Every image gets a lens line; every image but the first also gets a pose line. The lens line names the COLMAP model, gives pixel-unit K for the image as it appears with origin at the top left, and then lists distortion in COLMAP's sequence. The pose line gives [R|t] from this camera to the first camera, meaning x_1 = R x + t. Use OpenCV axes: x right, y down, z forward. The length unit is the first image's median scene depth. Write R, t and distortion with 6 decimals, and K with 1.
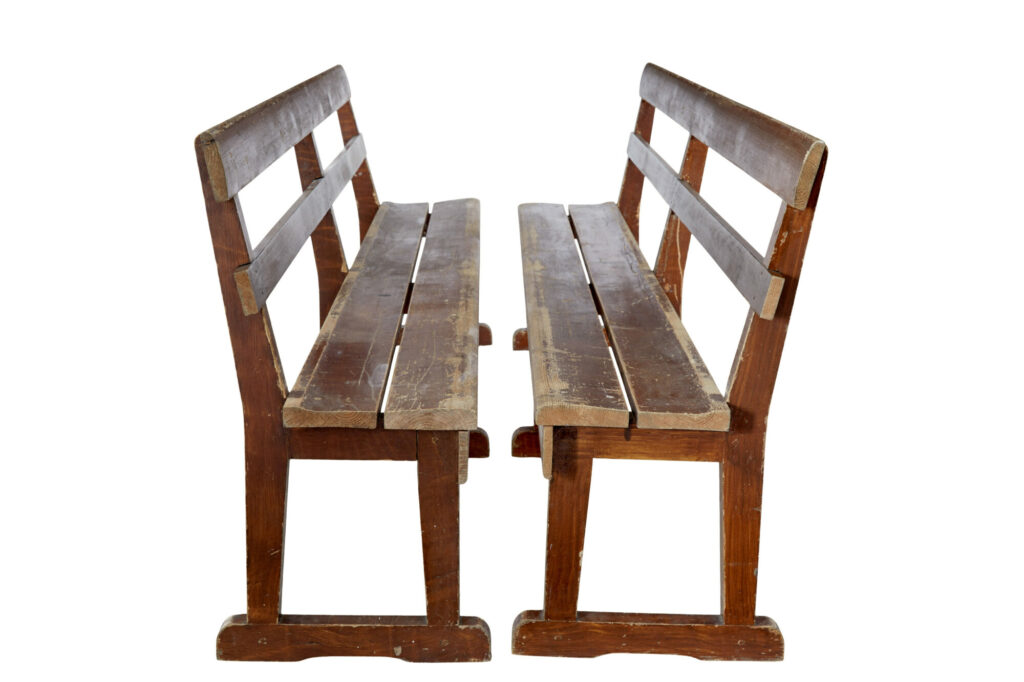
lens RADIAL K [[1667.3, 0, 512.0], [0, 1667.3, 341.0], [0, 0, 1]] dist [-0.145248, 0.017732]
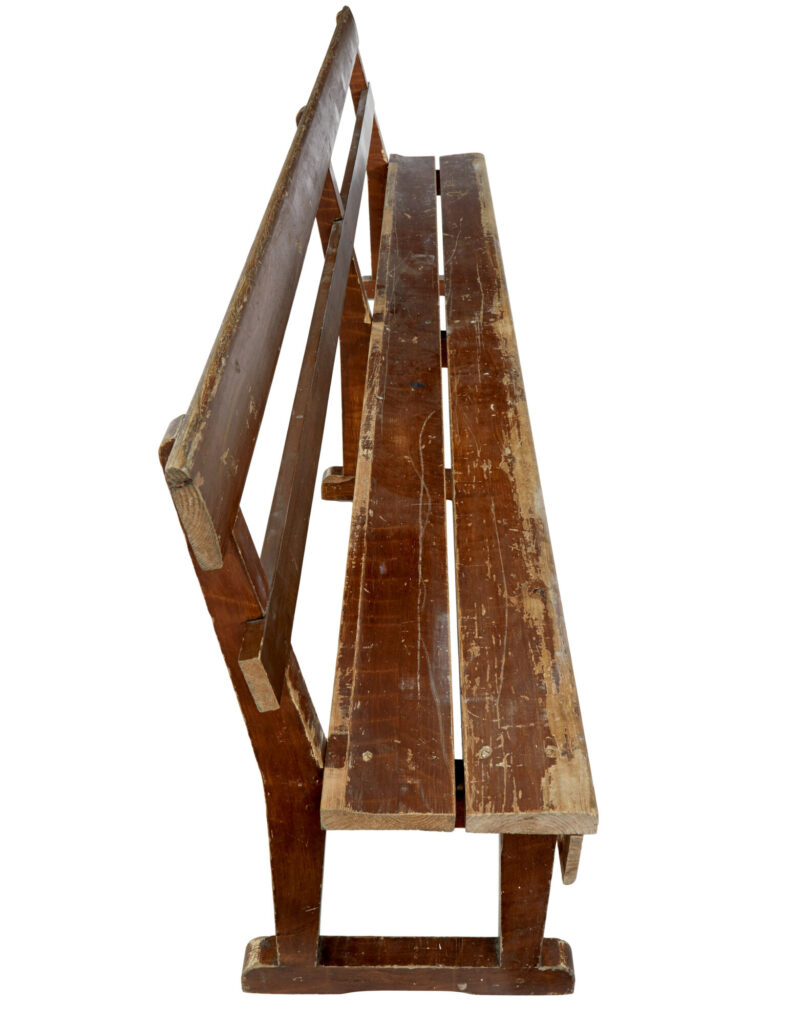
lens RADIAL K [[1020.2, 0, 406.0], [0, 1020.2, 512.0], [0, 0, 1]] dist [0.002809, -0.001410]
pose [[0.999457, 0.020290, -0.025950, -0.088444], [-0.009007, 0.926086, 0.377205, -0.222322], [0.031685, -0.376766, 0.925766, 0.618143]]
